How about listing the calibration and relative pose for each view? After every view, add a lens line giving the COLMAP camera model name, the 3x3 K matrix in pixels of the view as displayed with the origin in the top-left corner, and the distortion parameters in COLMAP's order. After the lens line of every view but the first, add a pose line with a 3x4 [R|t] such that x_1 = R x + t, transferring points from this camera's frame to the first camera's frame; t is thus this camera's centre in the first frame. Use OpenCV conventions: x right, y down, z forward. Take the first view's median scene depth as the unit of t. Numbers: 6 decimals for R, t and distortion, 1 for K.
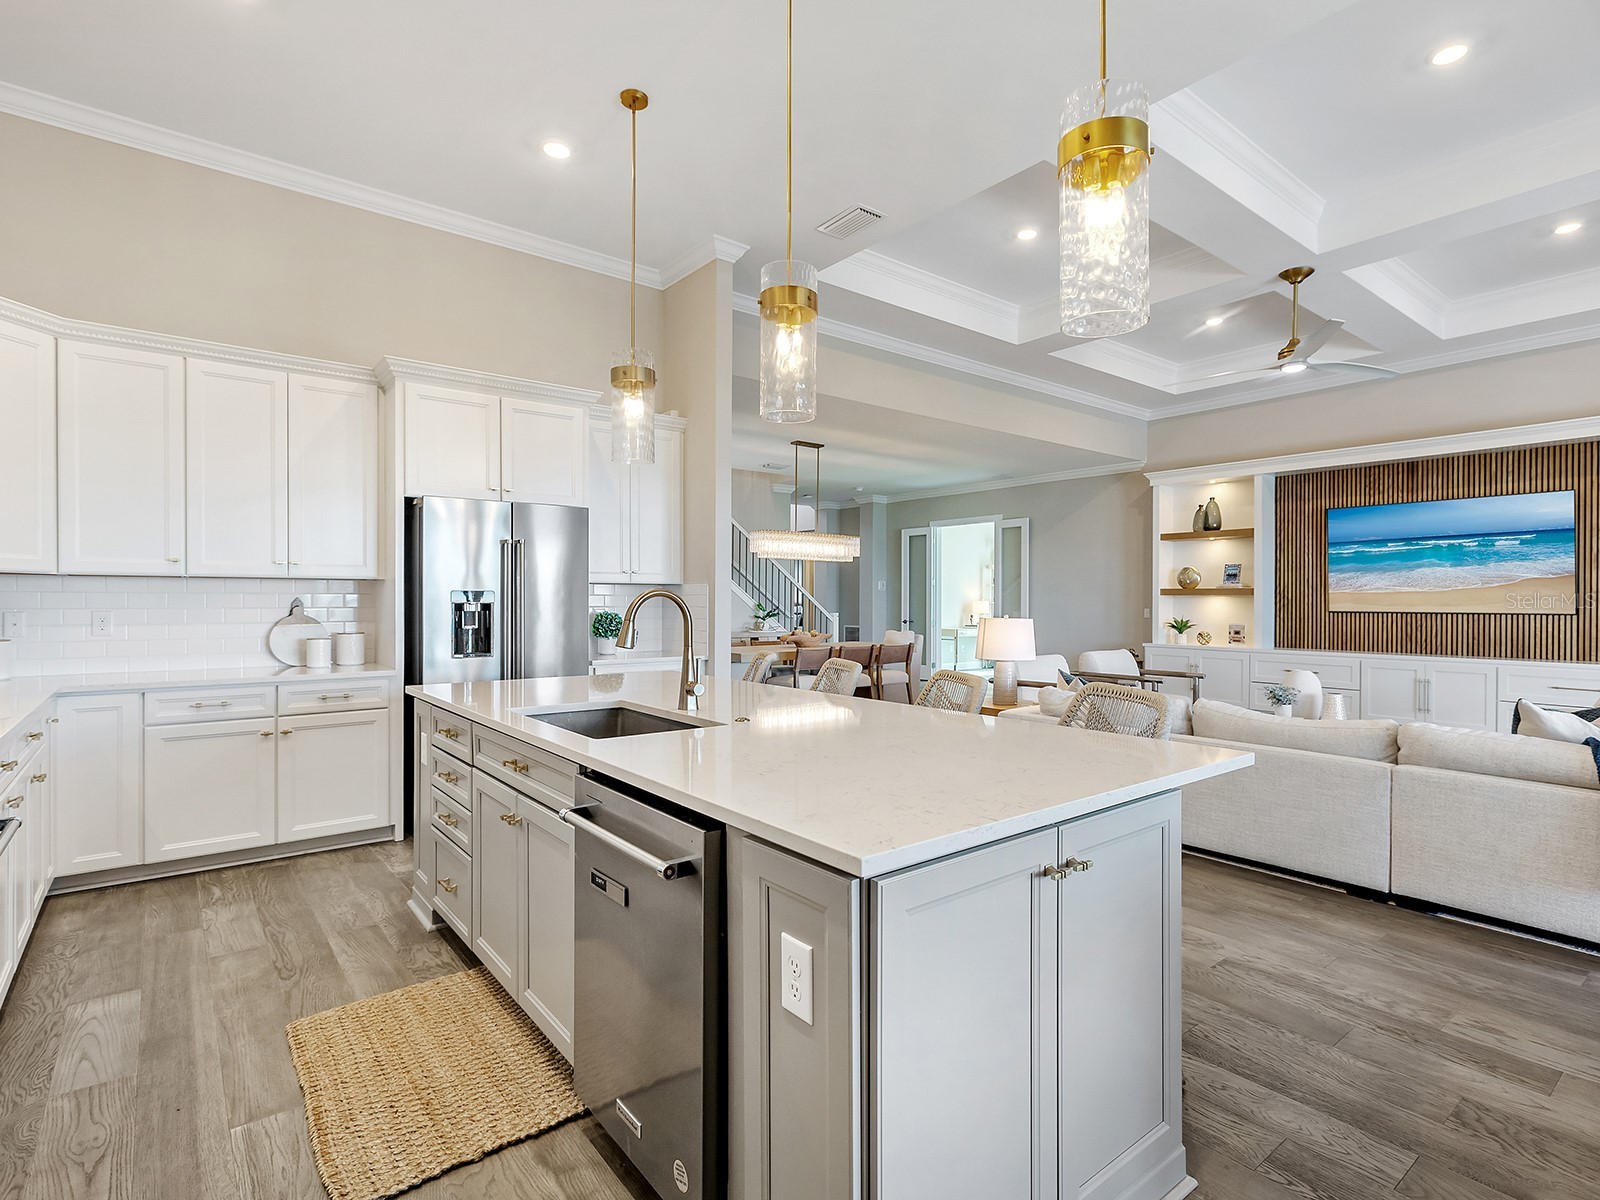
lens RADIAL K [[798.3, 0, 822.4], [0, 798.3, 591.4], [0, 0, 1]] dist [0.002687, 0.000918]
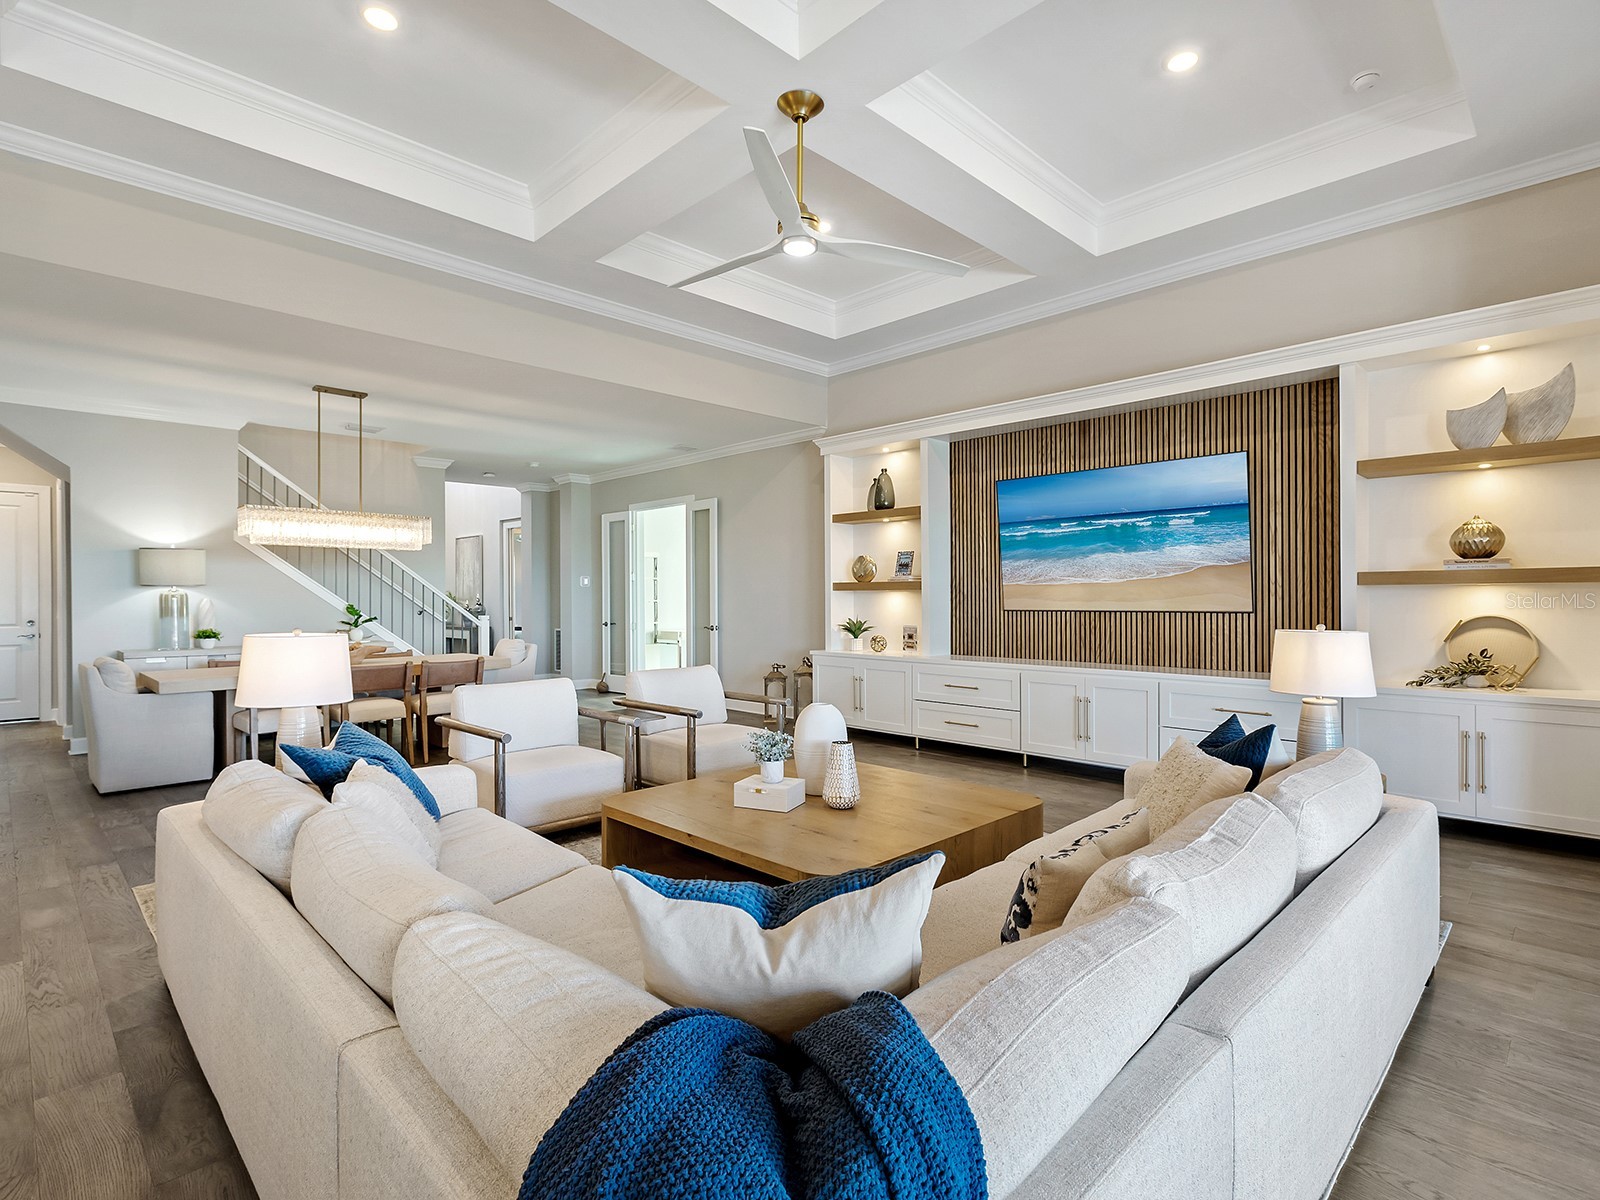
lens RADIAL K [[800.6, 0, 802.4], [0, 800.6, 592.0], [0, 0, 1]] dist [0.000873, 0.000277]
pose [[0.993463, -0.010009, 0.113717, 0.326553], [0.009144, 0.999925, 0.008123, -0.000981], [-0.113790, -0.007031, 0.993480, 0.216443]]
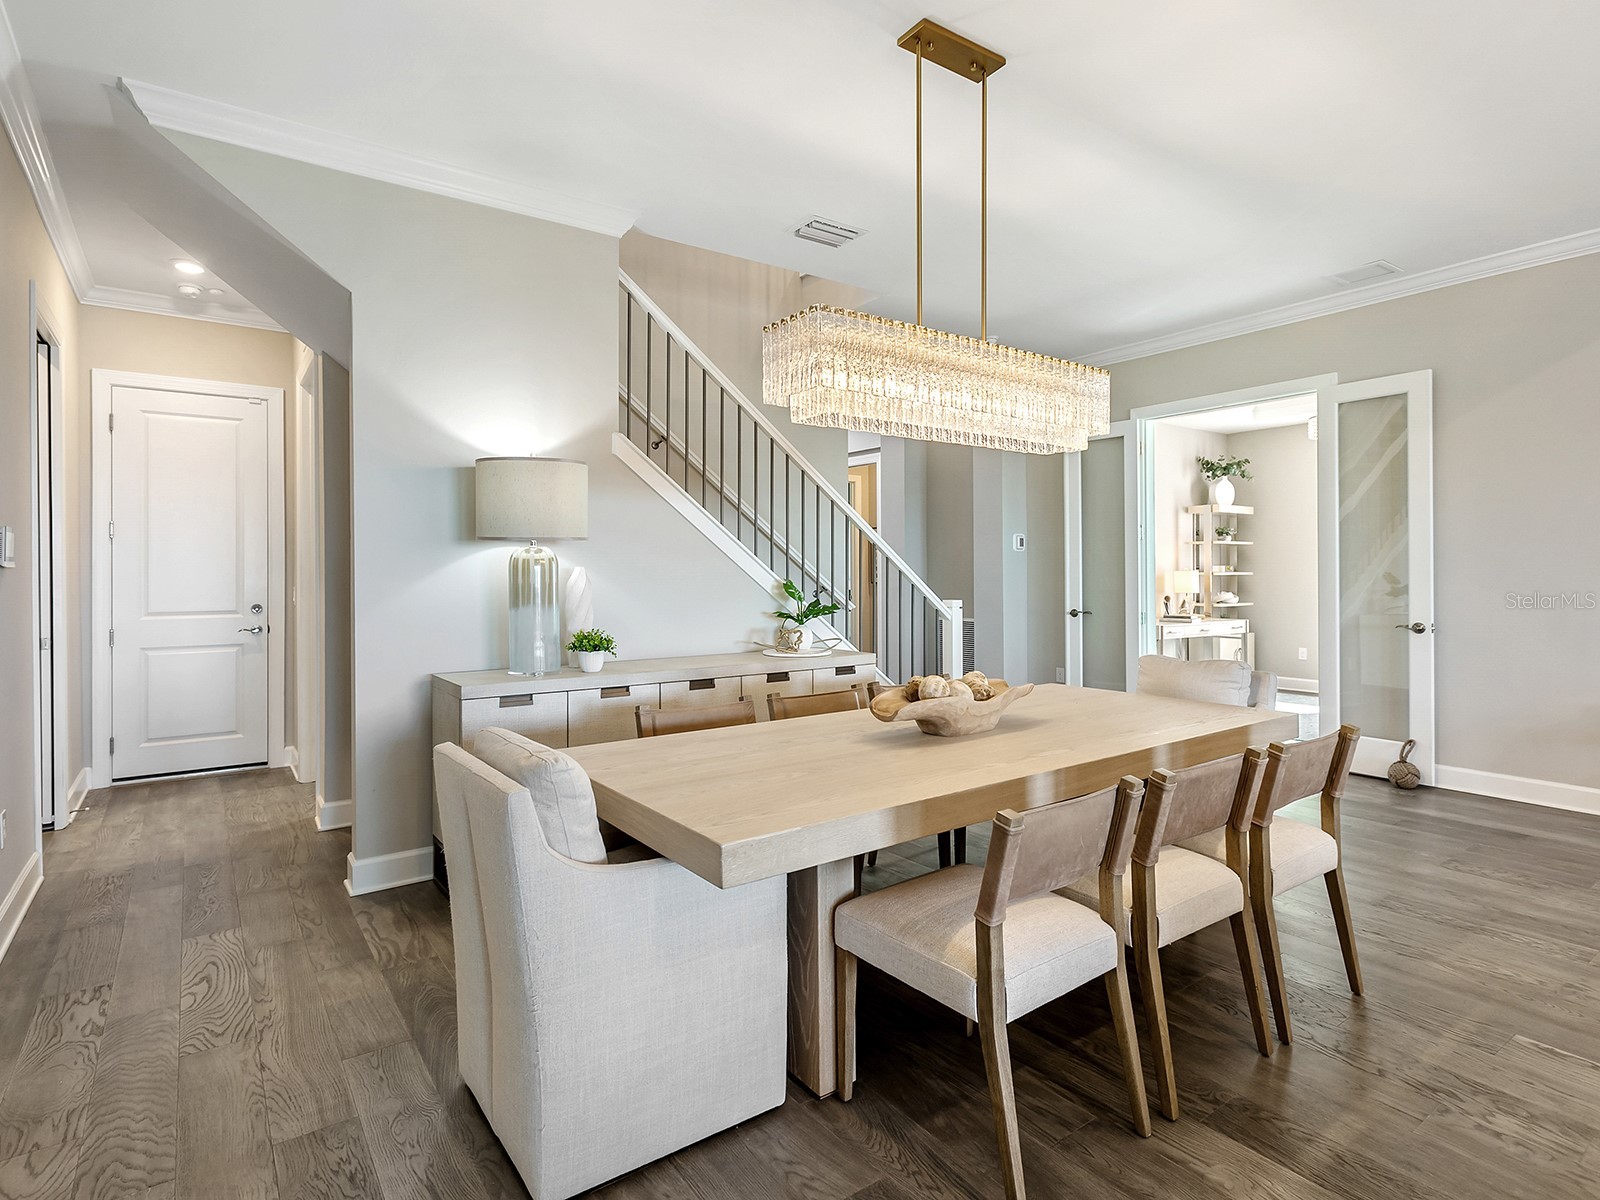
lens RADIAL K [[857.4, 0, 775.9], [0, 857.4, 564.4], [0, 0, 1]] dist [-0.000563, 0.001133]
pose [[0.997105, -0.010063, -0.075370, -0.064107], [0.010420, 0.999936, 0.004346, 0.004205], [0.075321, -0.005118, 0.997146, 0.687525]]
